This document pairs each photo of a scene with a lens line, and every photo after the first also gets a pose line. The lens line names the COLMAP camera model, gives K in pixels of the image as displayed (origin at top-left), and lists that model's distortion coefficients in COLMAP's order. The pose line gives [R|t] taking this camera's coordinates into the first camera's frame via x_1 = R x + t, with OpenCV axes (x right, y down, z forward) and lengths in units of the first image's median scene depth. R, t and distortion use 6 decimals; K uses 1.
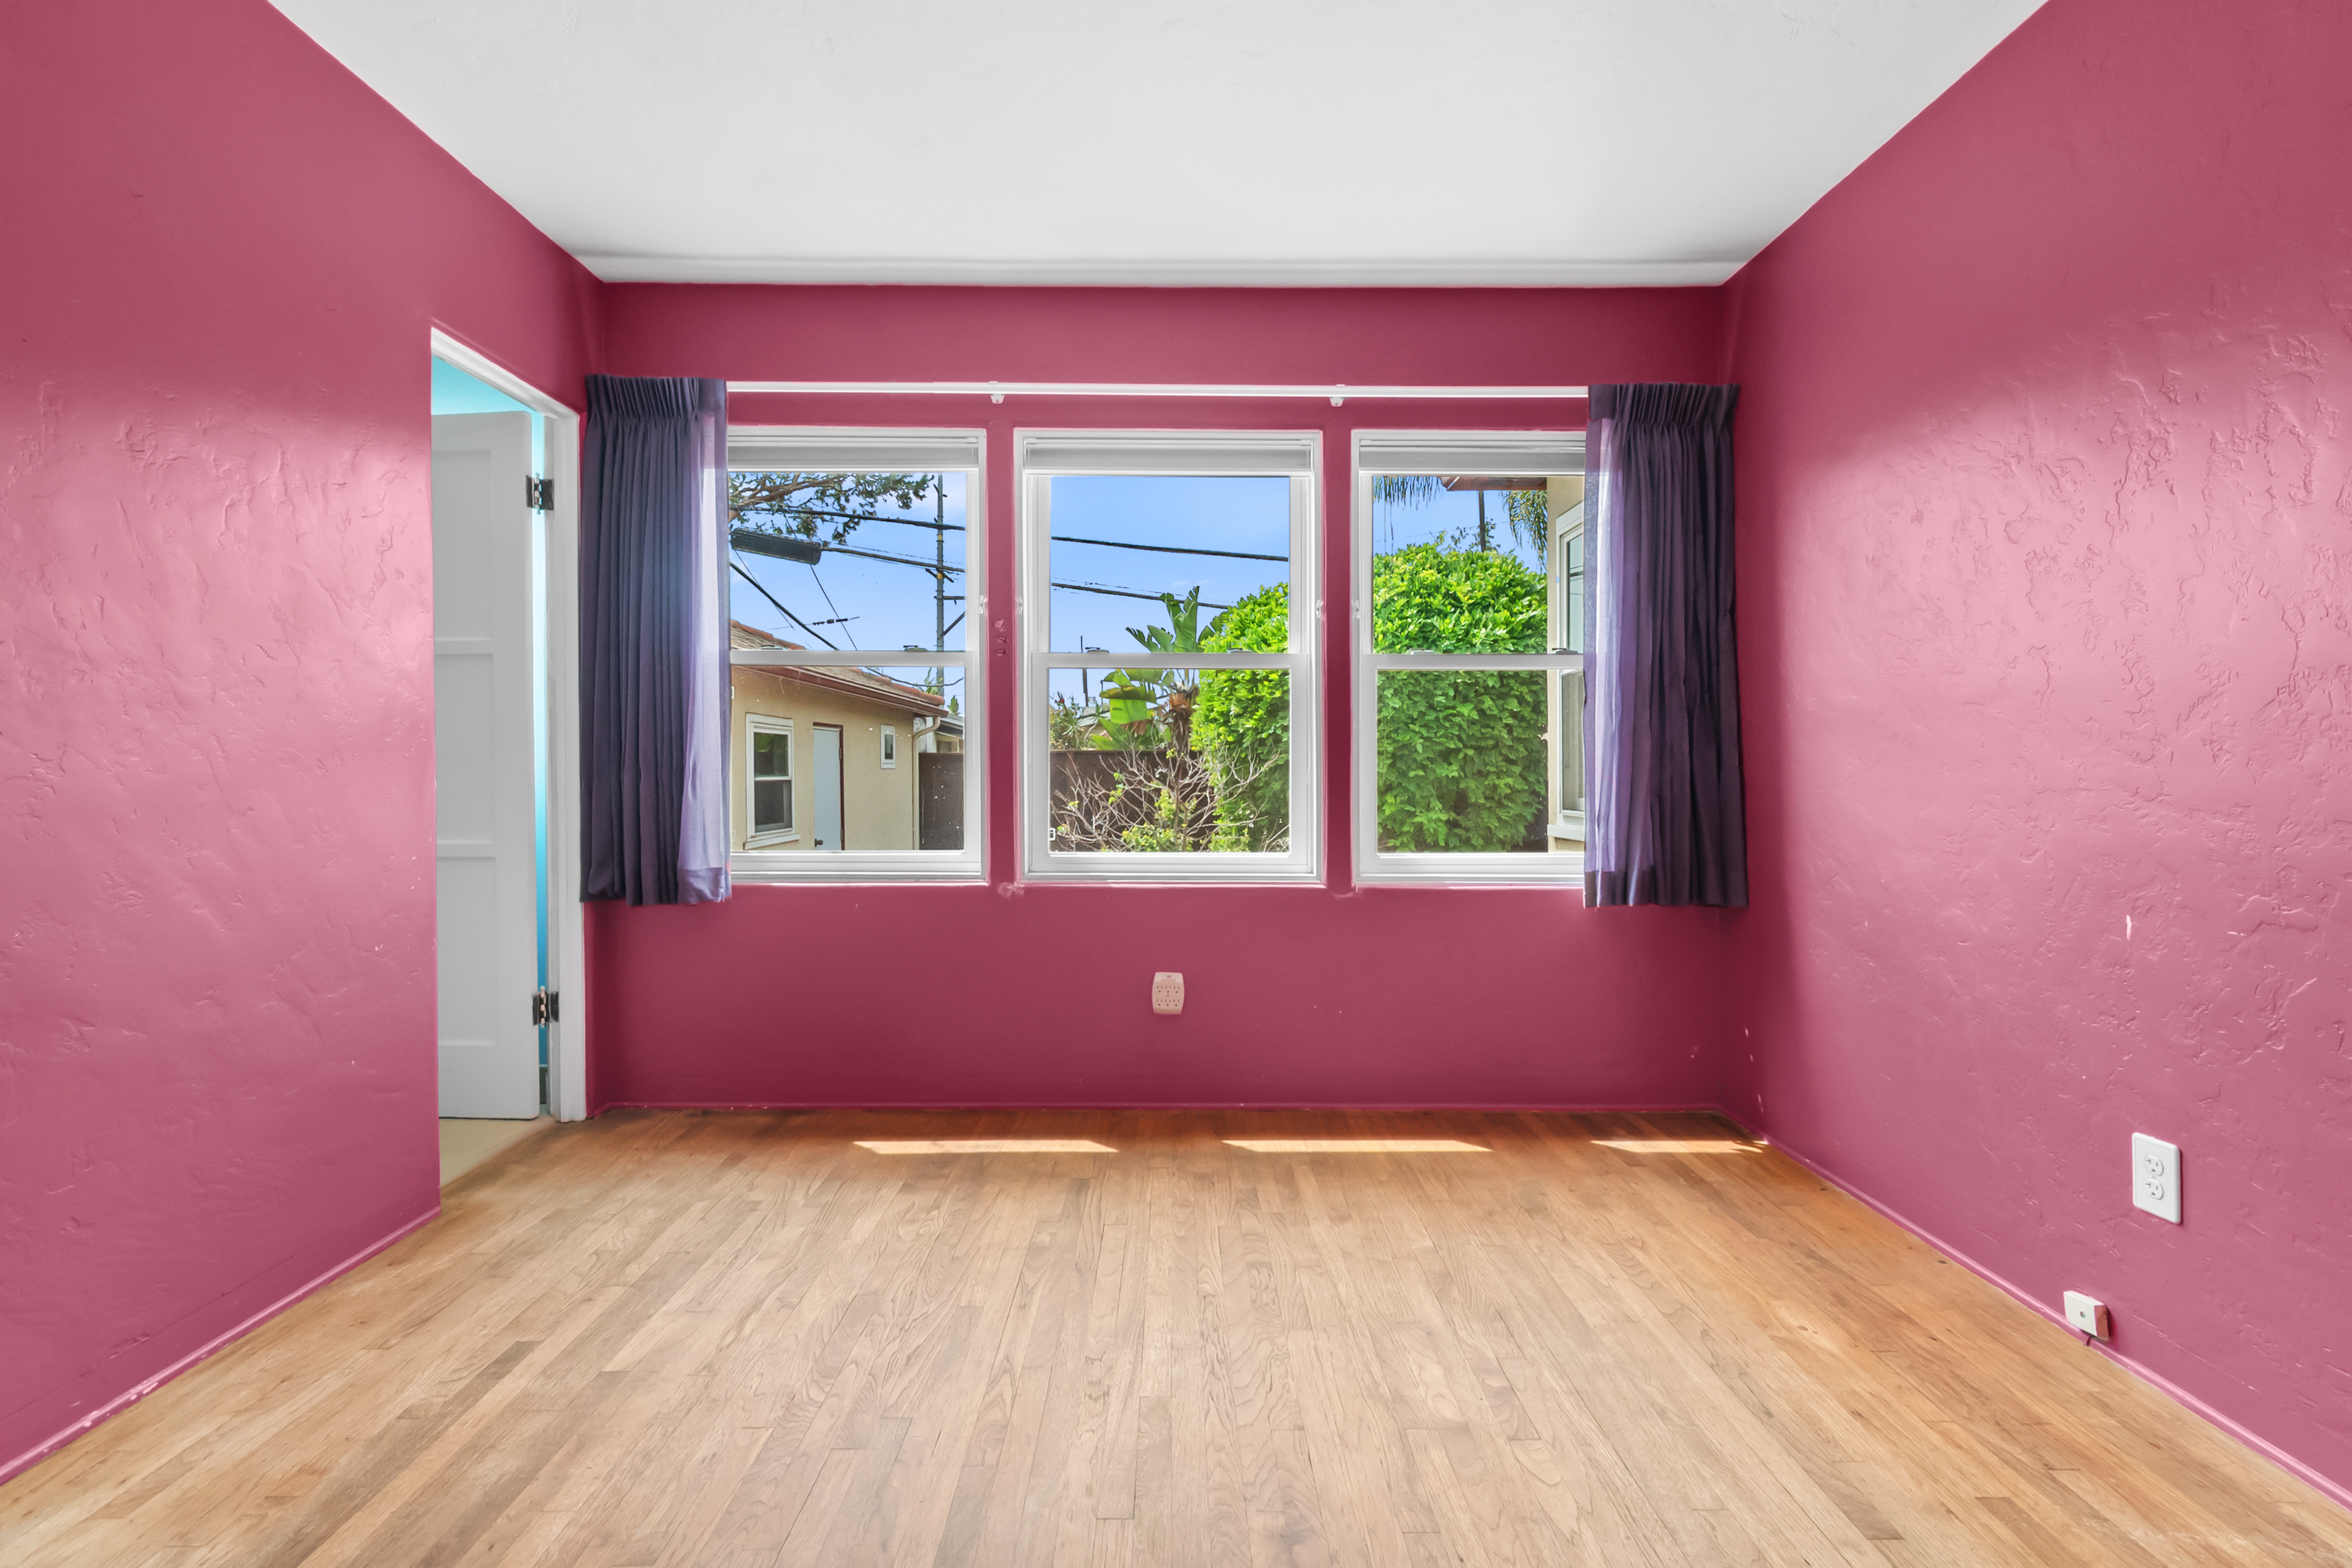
lens RADIAL K [[1084.6, 0, 1170.0], [0, 1084.6, 776.6], [0, 0, 1]] dist [0.005858, -0.003541]
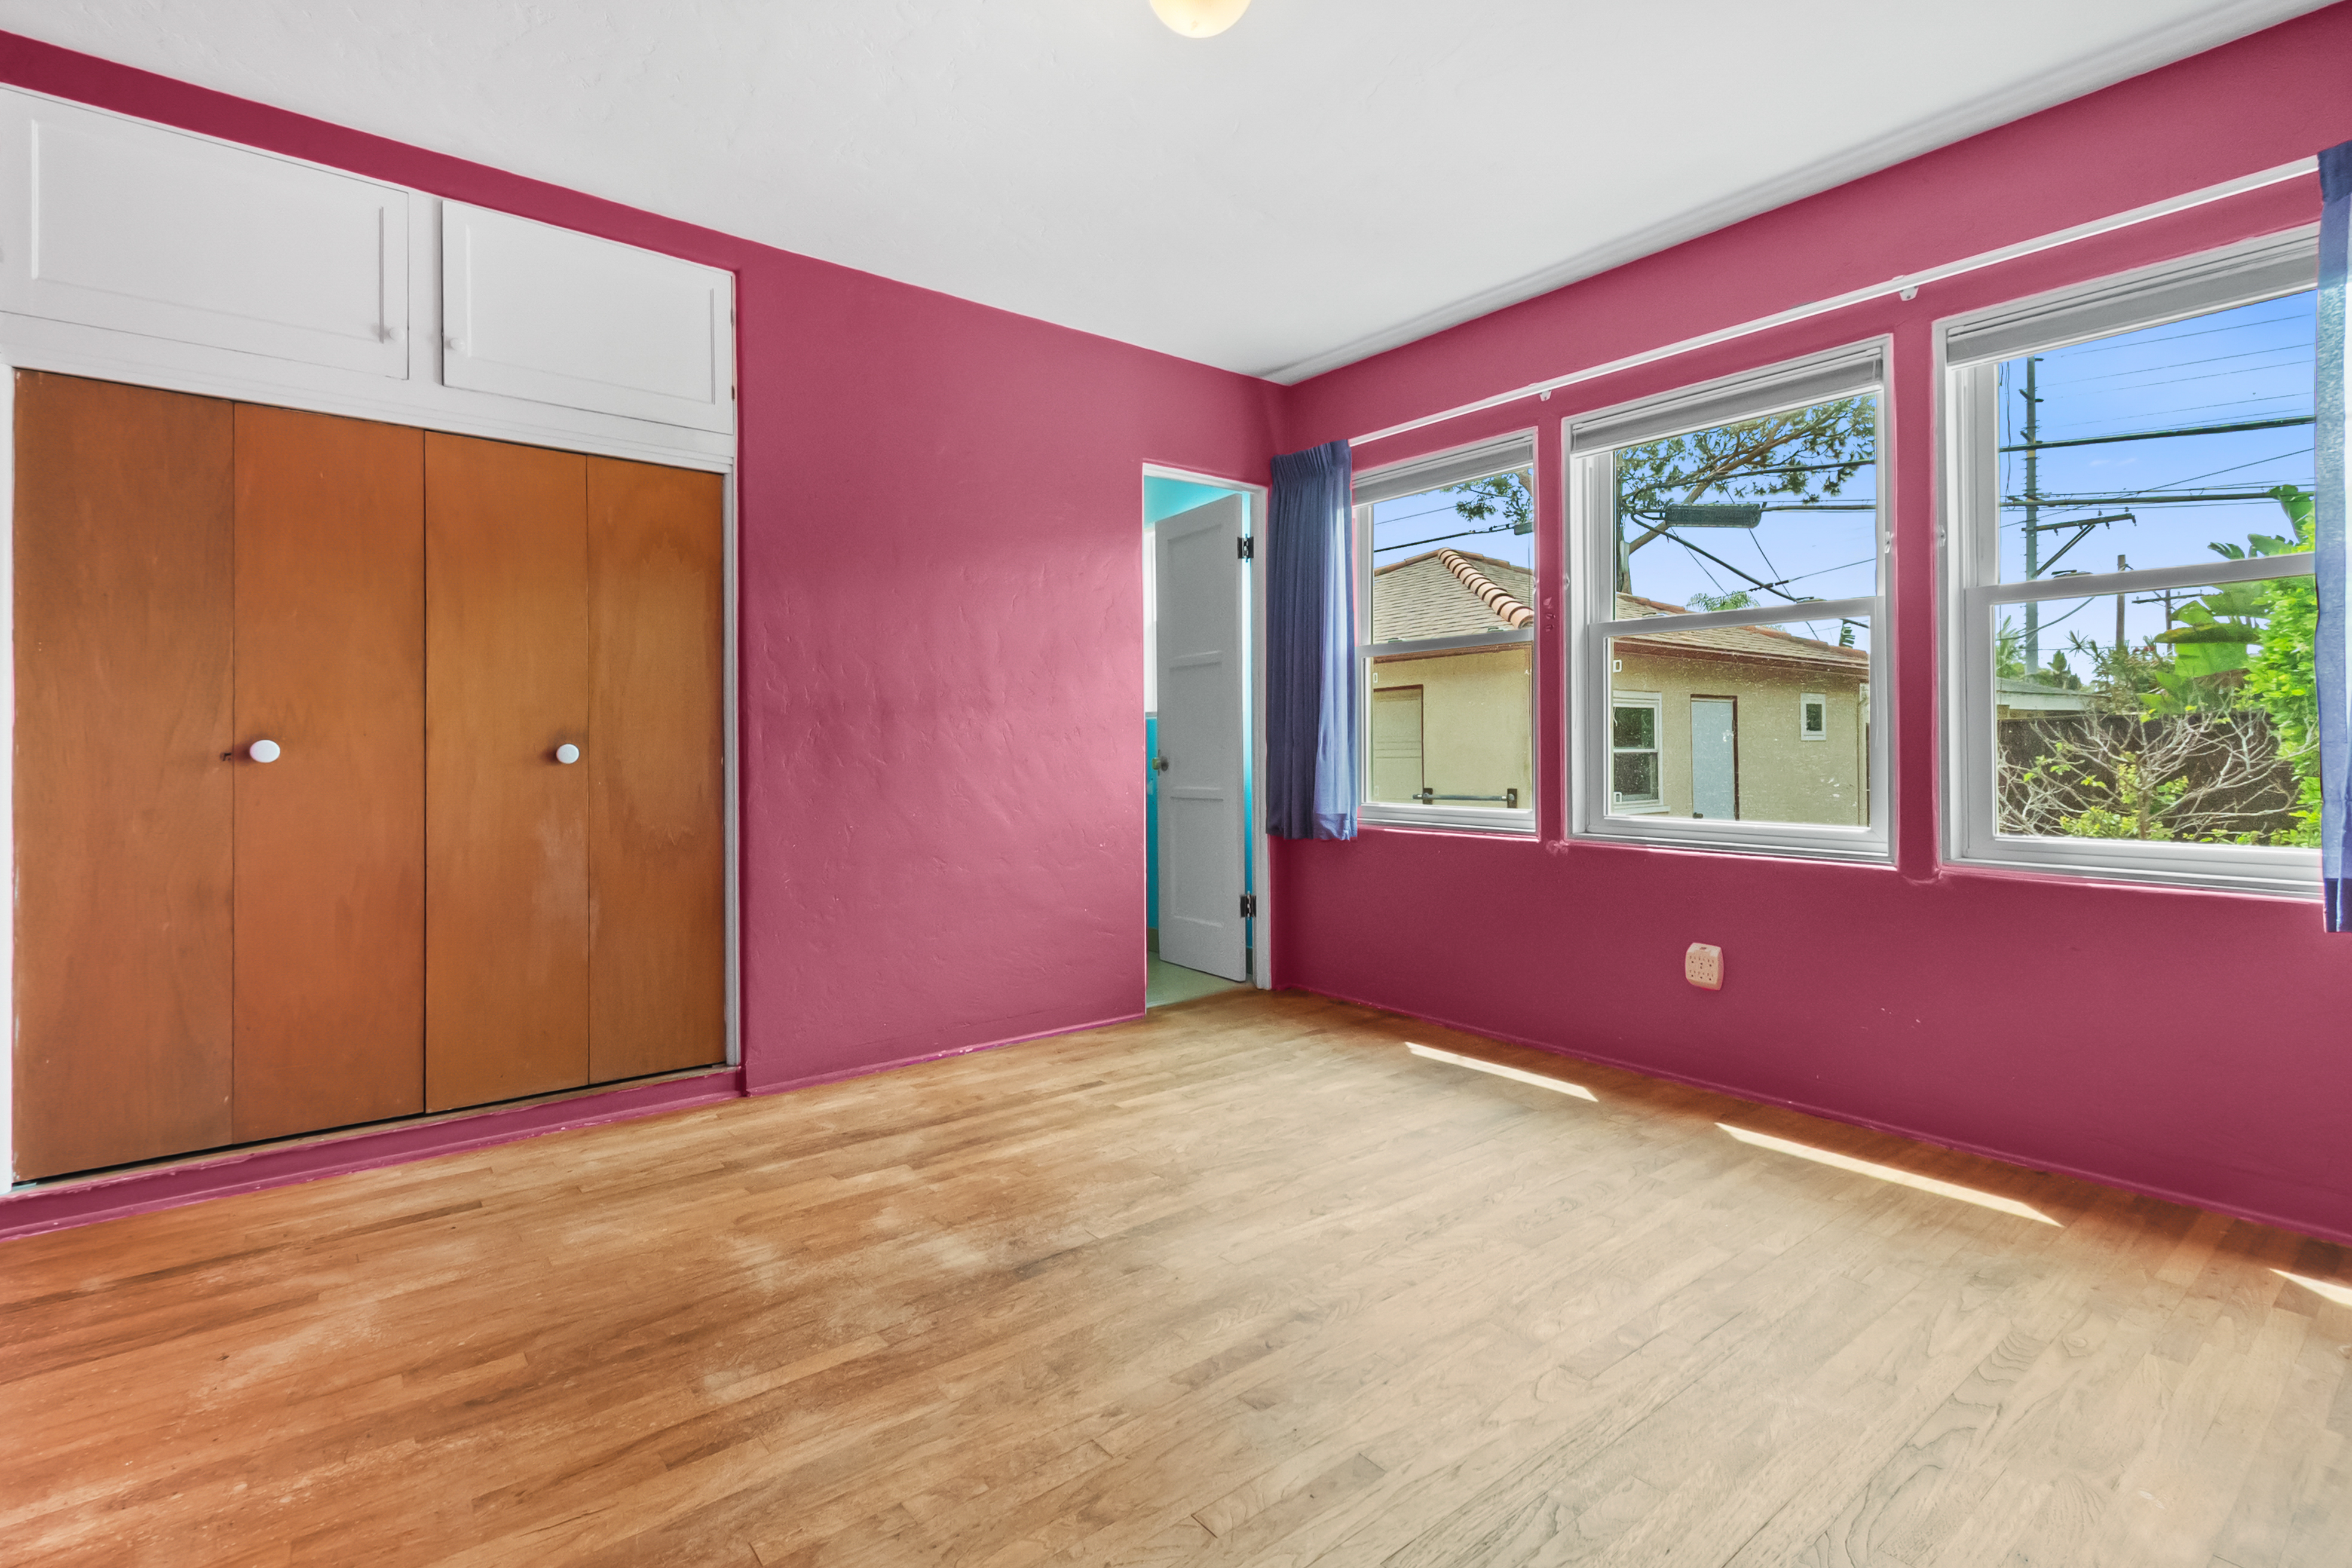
lens RADIAL K [[1097.2, 0, 1175.6], [0, 1097.2, 740.9], [0, 0, 1]] dist [0.001690, -0.000981]
pose [[0.619138, -0.009032, -0.785231, 0.499655], [0.000201, 0.999936, -0.011343, 0.011684], [0.785282, 0.006865, 0.619100, 0.028938]]
